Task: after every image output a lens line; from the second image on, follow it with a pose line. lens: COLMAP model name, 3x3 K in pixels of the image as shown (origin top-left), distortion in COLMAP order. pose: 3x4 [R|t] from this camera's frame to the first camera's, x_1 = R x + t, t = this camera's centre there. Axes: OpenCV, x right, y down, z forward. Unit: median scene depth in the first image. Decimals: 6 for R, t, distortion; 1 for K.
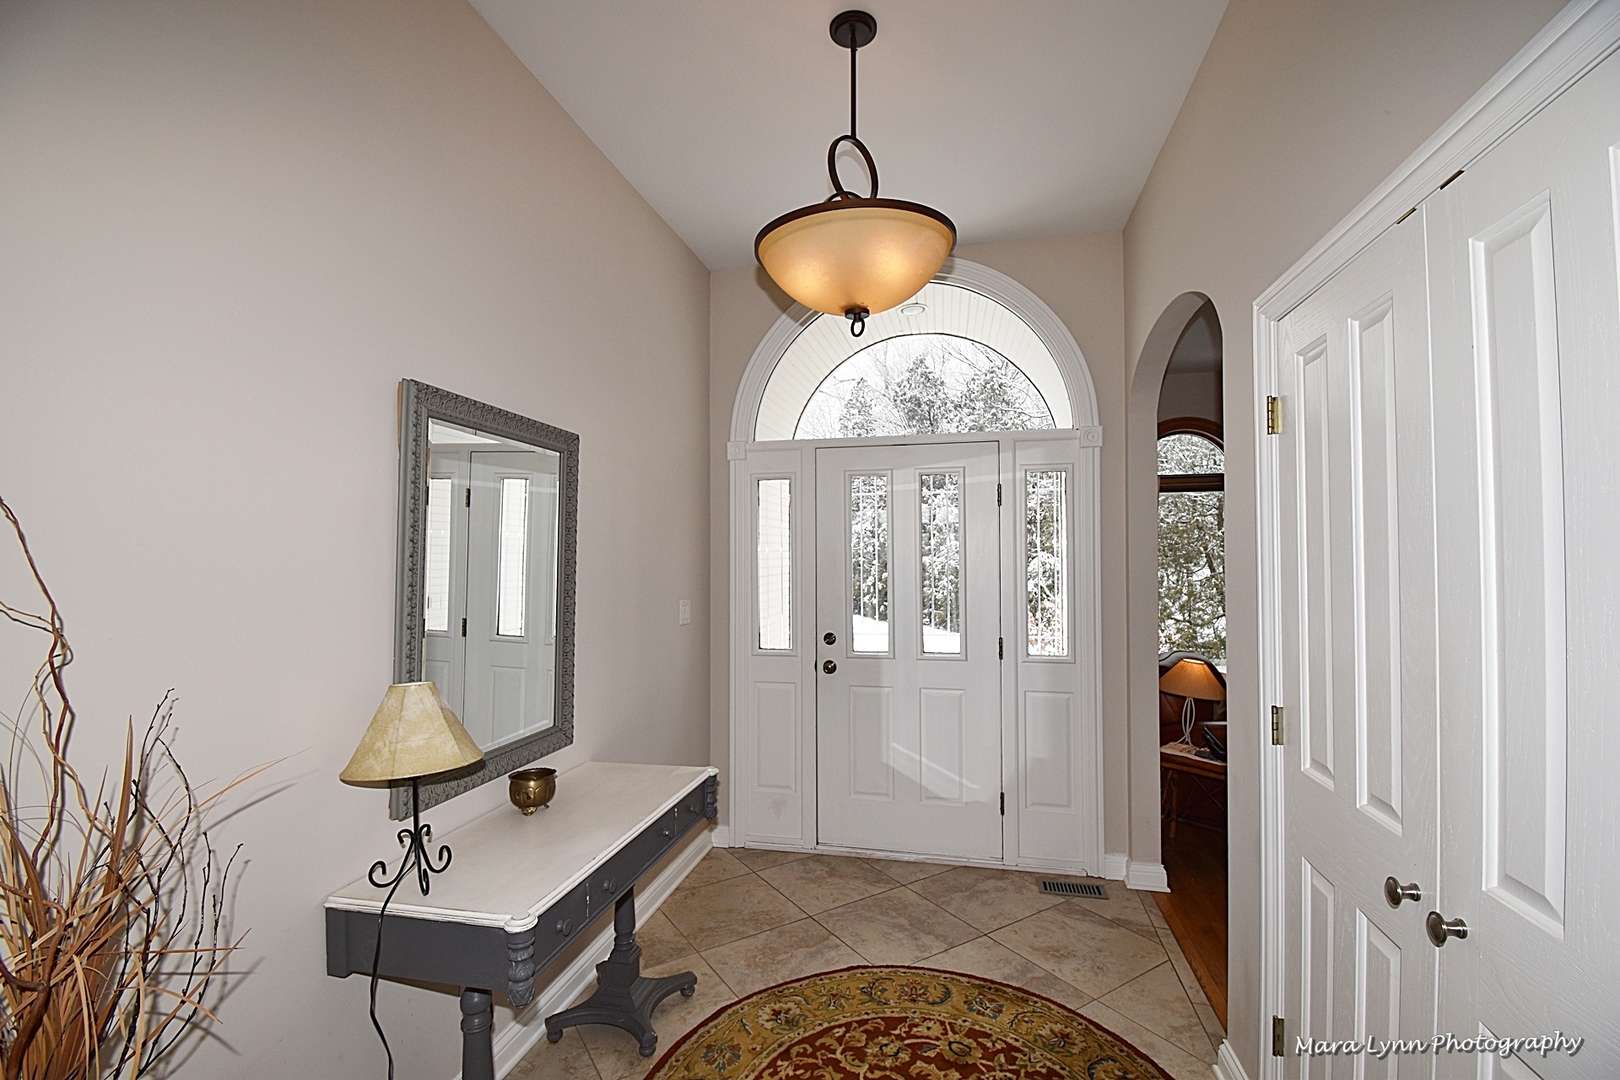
lens RADIAL K [[718.5, 0, 809.5], [0, 718.5, 545.4], [0, 0, 1]] dist [0.000547, -0.014674]
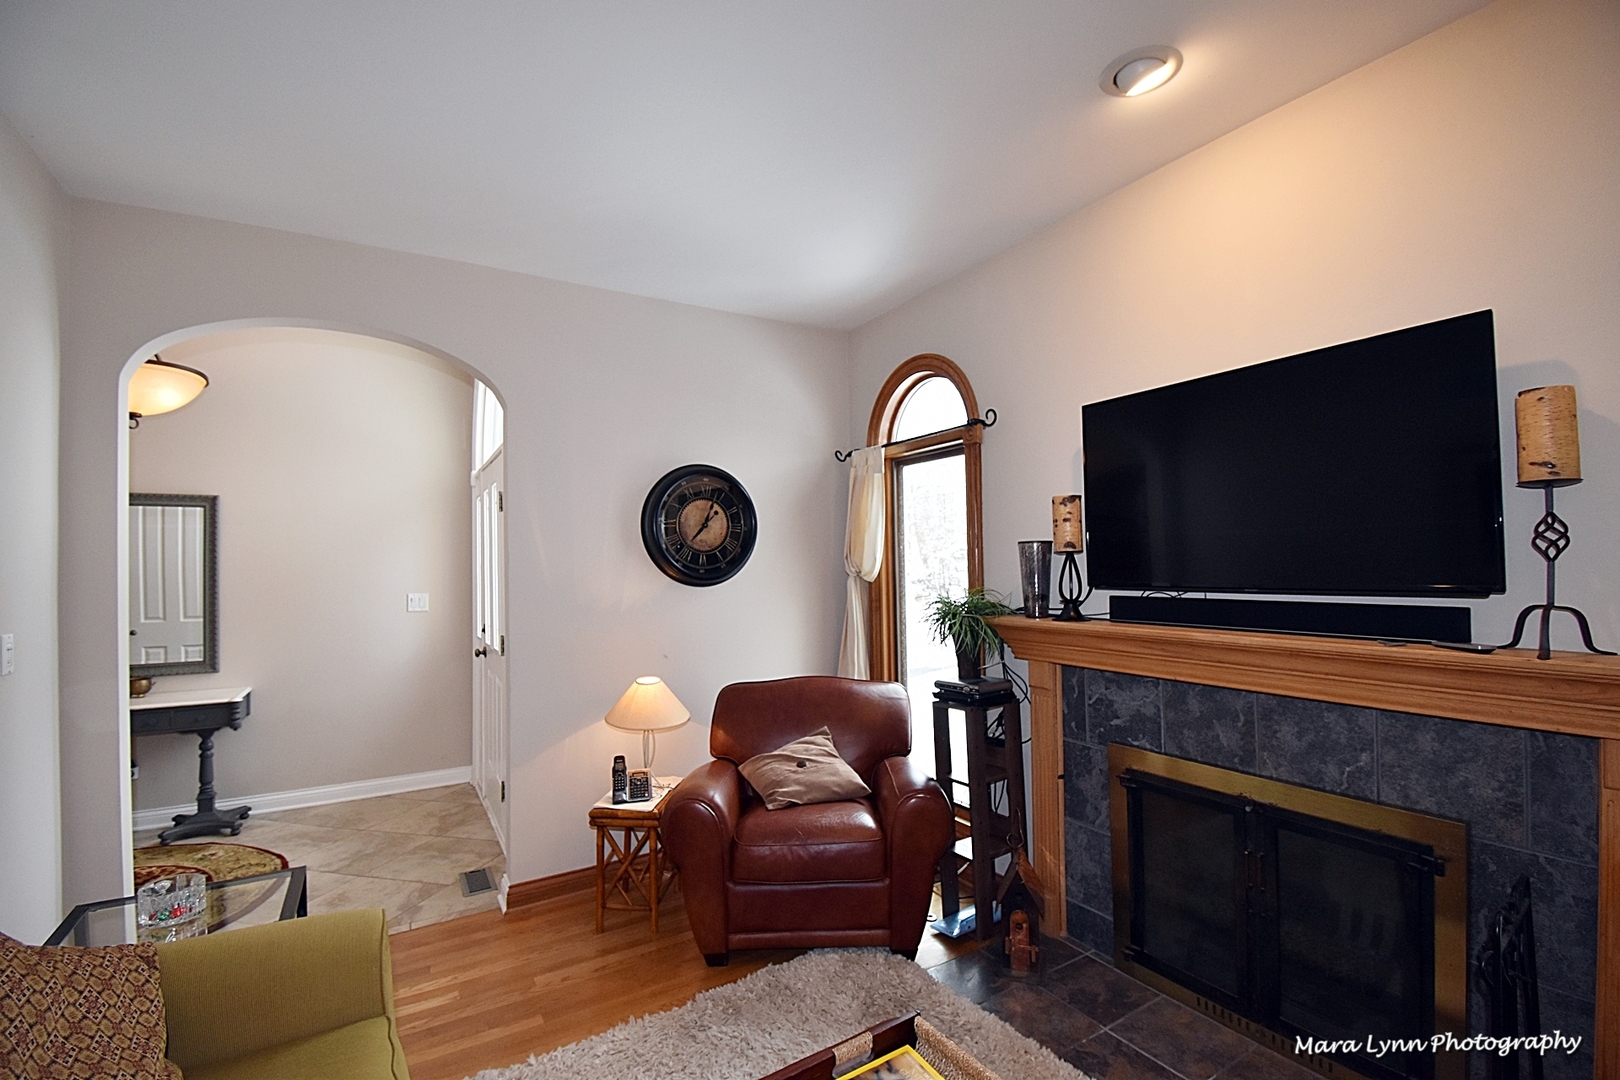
lens RADIAL K [[718.5, 0, 811.0], [0, 718.5, 541.7], [0, 0, 1]] dist [0.000547, -0.014674]
pose [[0.687122, -0.031361, -0.725865, 1.536248], [0.030198, 0.999437, -0.014595, 0.021142], [0.725914, -0.011891, 0.687682, 0.678544]]
